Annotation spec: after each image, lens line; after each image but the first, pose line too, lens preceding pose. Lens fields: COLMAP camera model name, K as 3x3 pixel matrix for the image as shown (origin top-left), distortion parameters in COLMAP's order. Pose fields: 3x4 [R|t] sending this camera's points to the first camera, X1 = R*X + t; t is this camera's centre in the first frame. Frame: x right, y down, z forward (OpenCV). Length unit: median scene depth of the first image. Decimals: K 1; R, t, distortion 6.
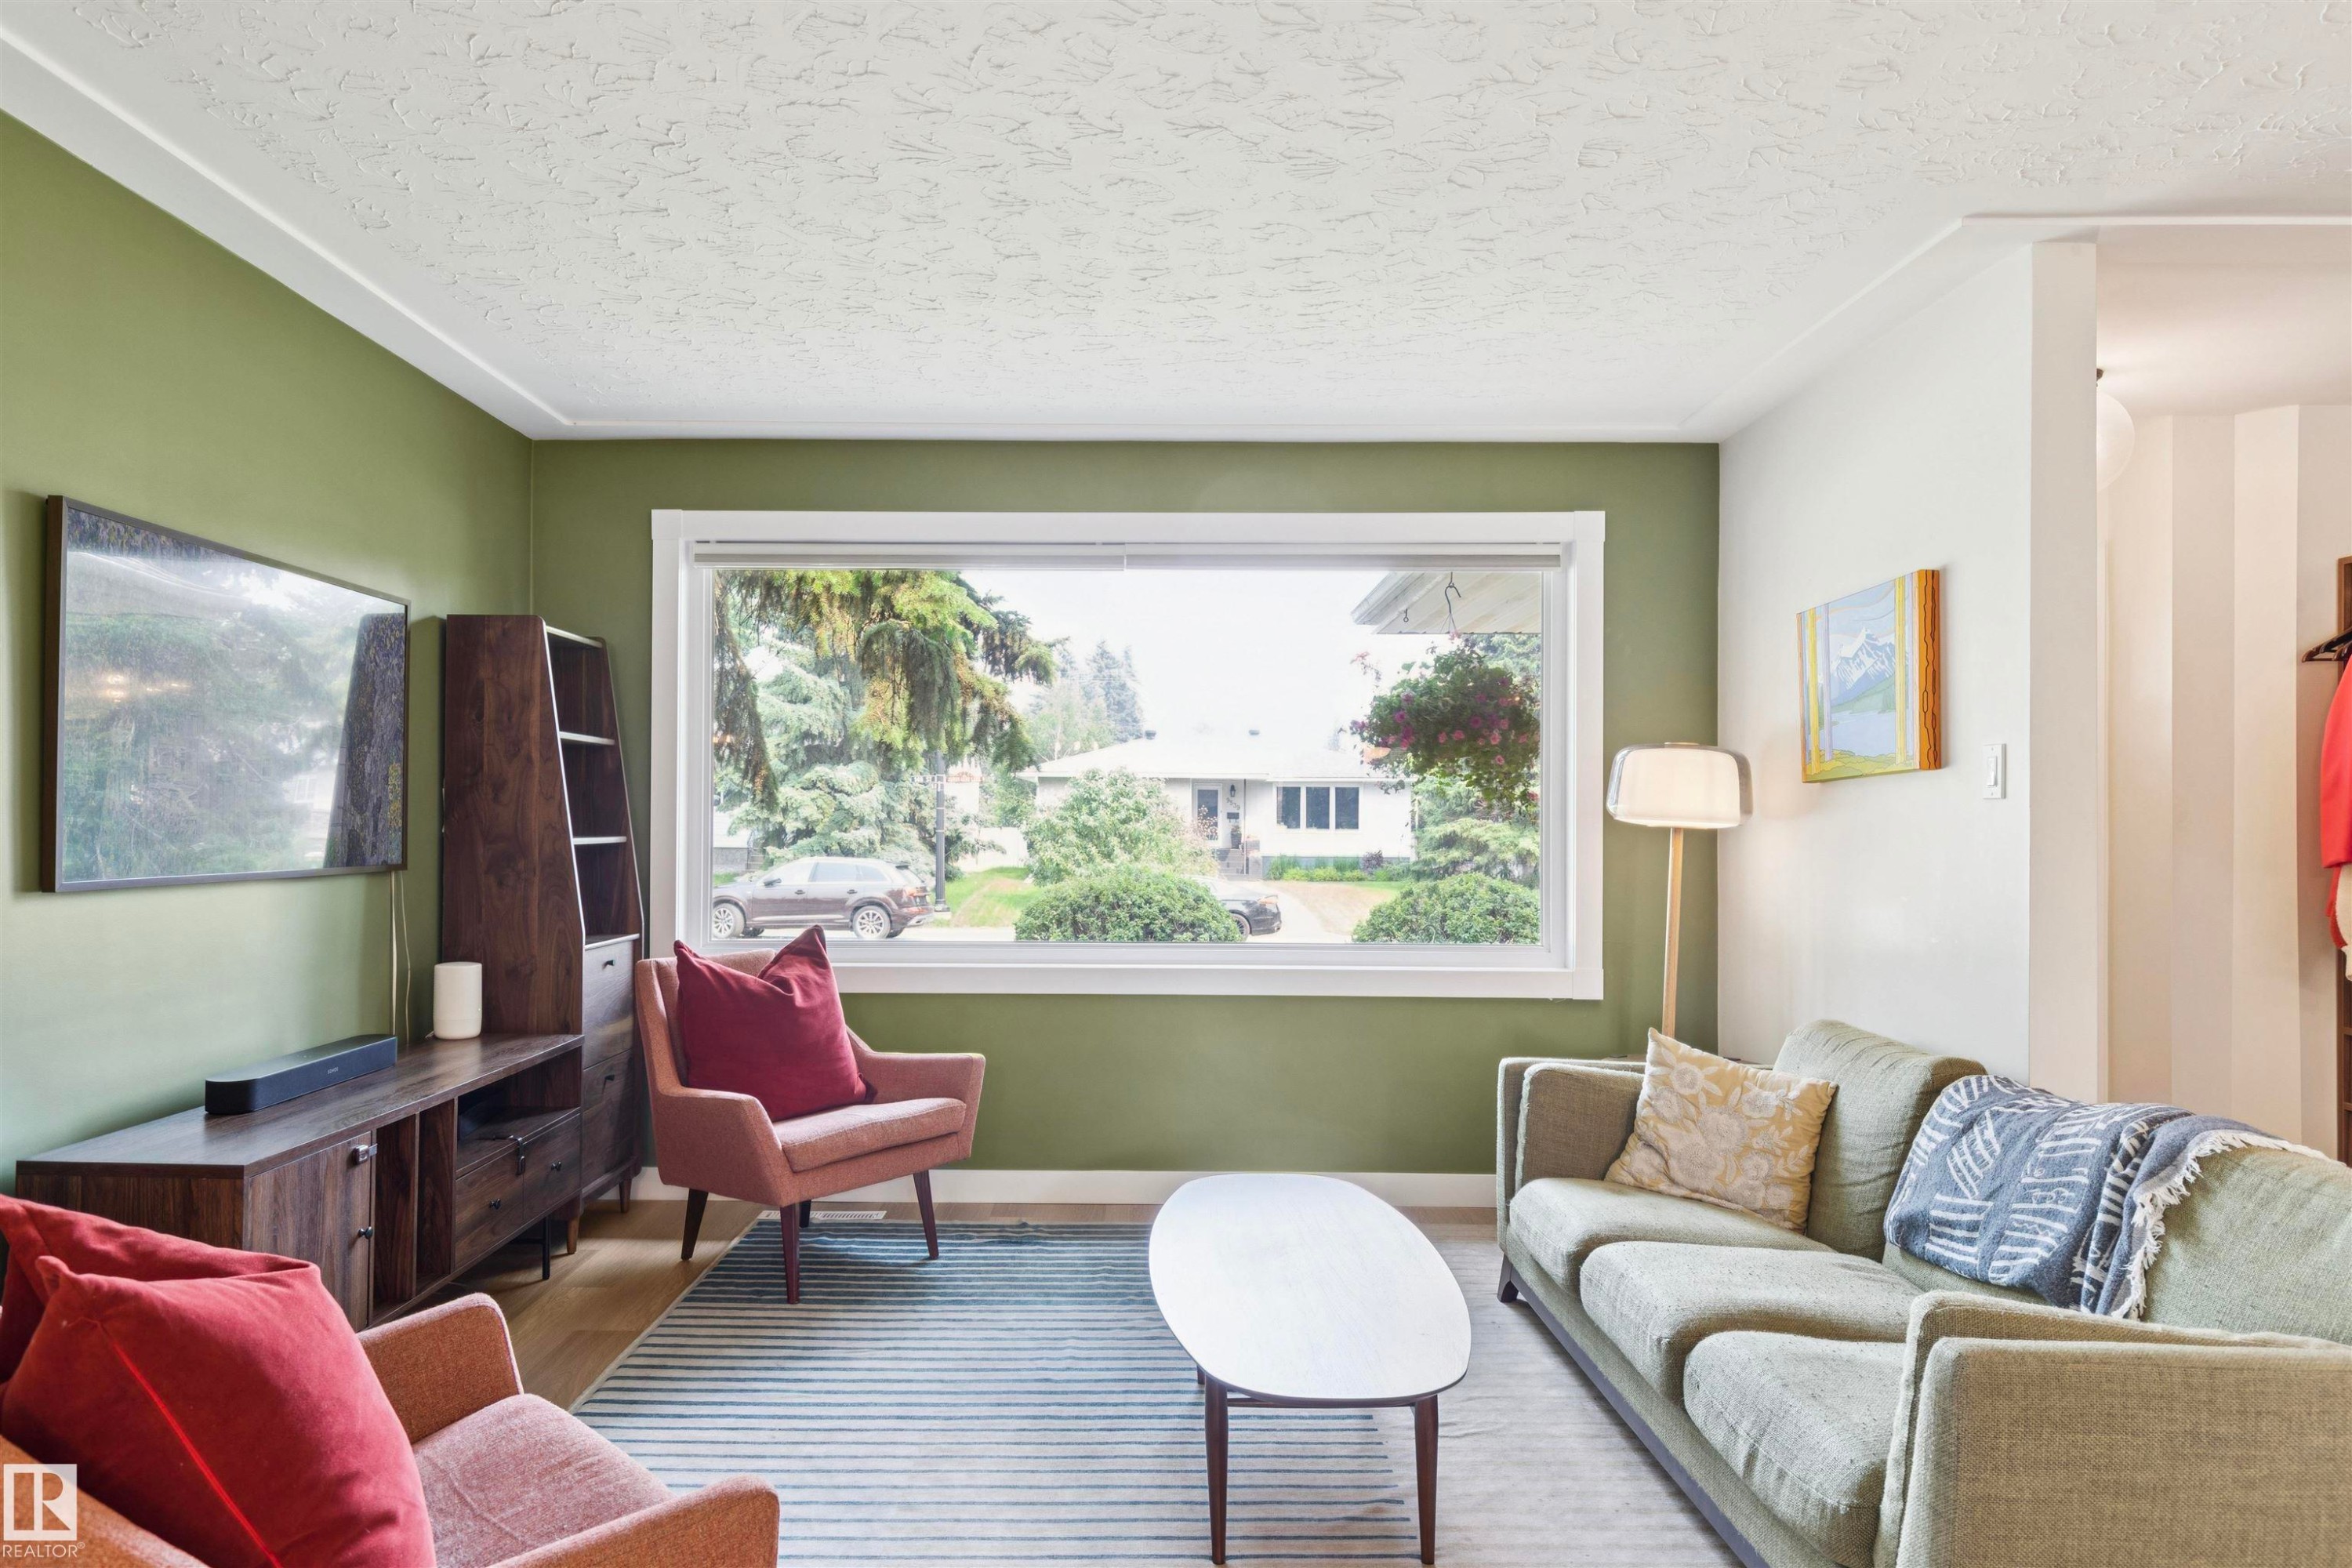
lens RADIAL K [[1482.7, 0, 1130.7], [0, 1482.7, 808.1], [0, 0, 1]] dist [0.003977, 0.000194]
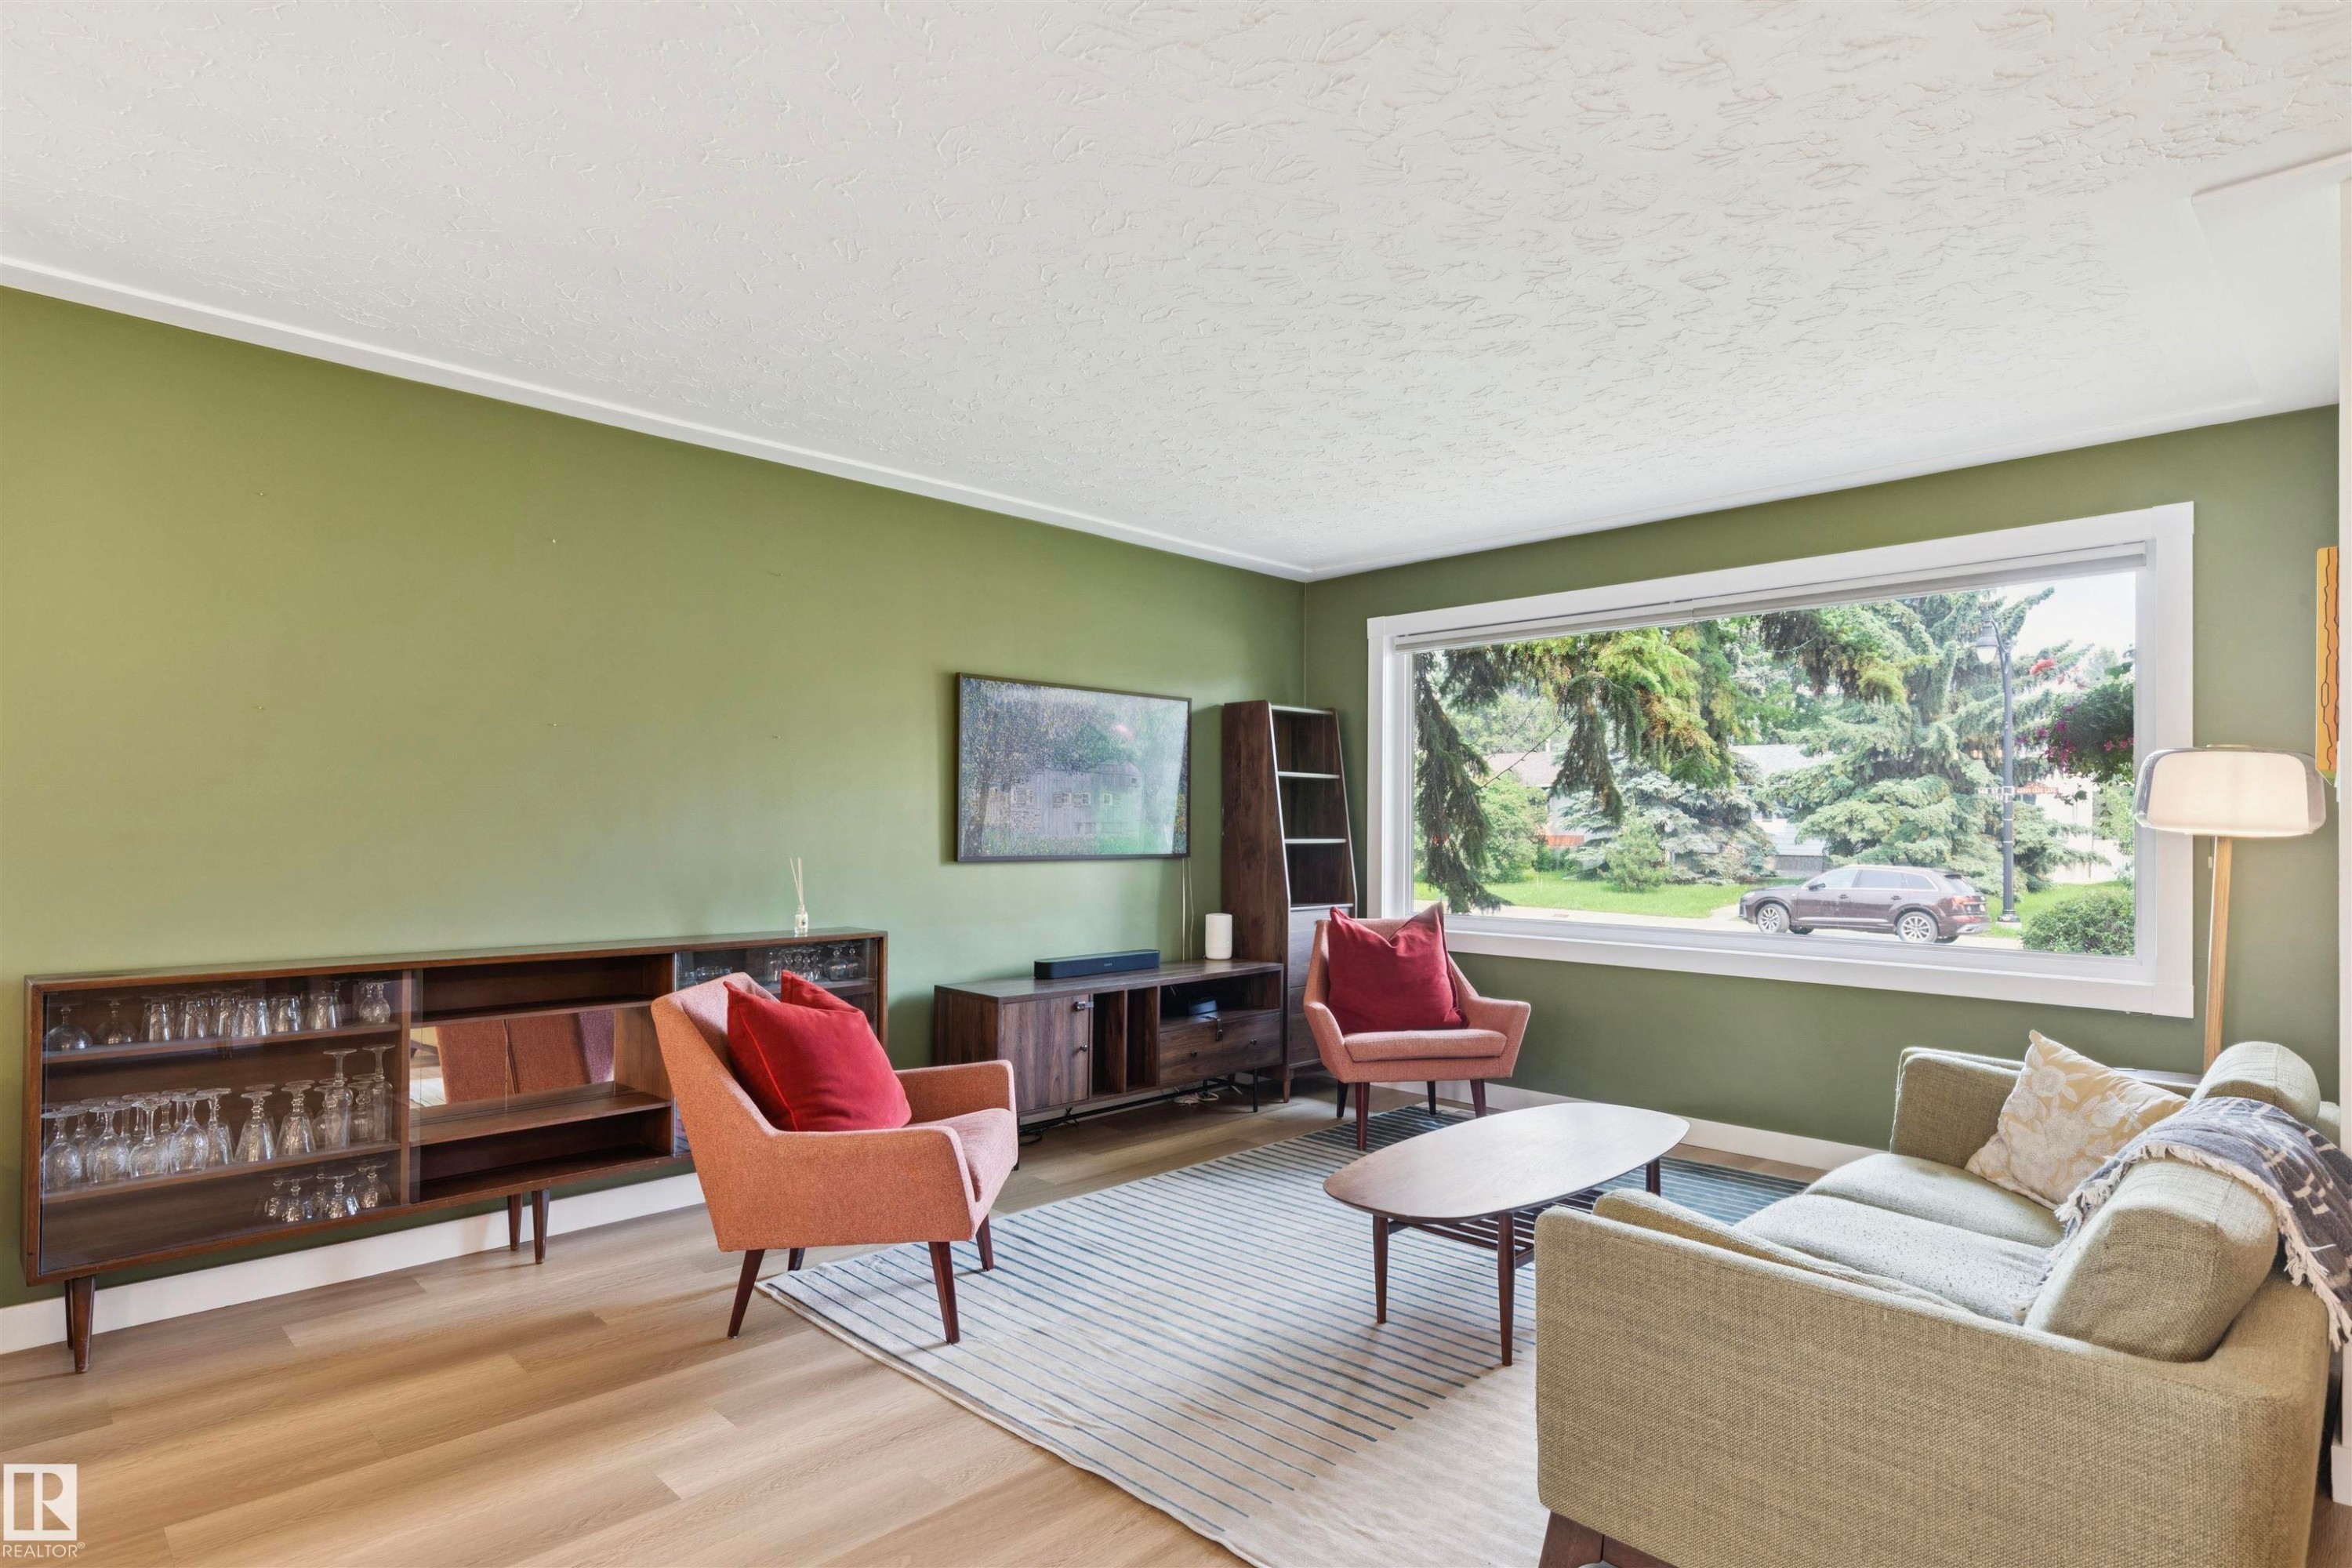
lens RADIAL K [[1227.1, 0, 1164.7], [0, 1227.1, 817.8], [0, 0, 1]] dist [0.002416, 0.000214]
pose [[0.715167, -0.005357, -0.698933, 0.415011], [0.003618, 0.999986, -0.003962, 0.002165], [0.698944, 0.000305, 0.715176, -0.019775]]
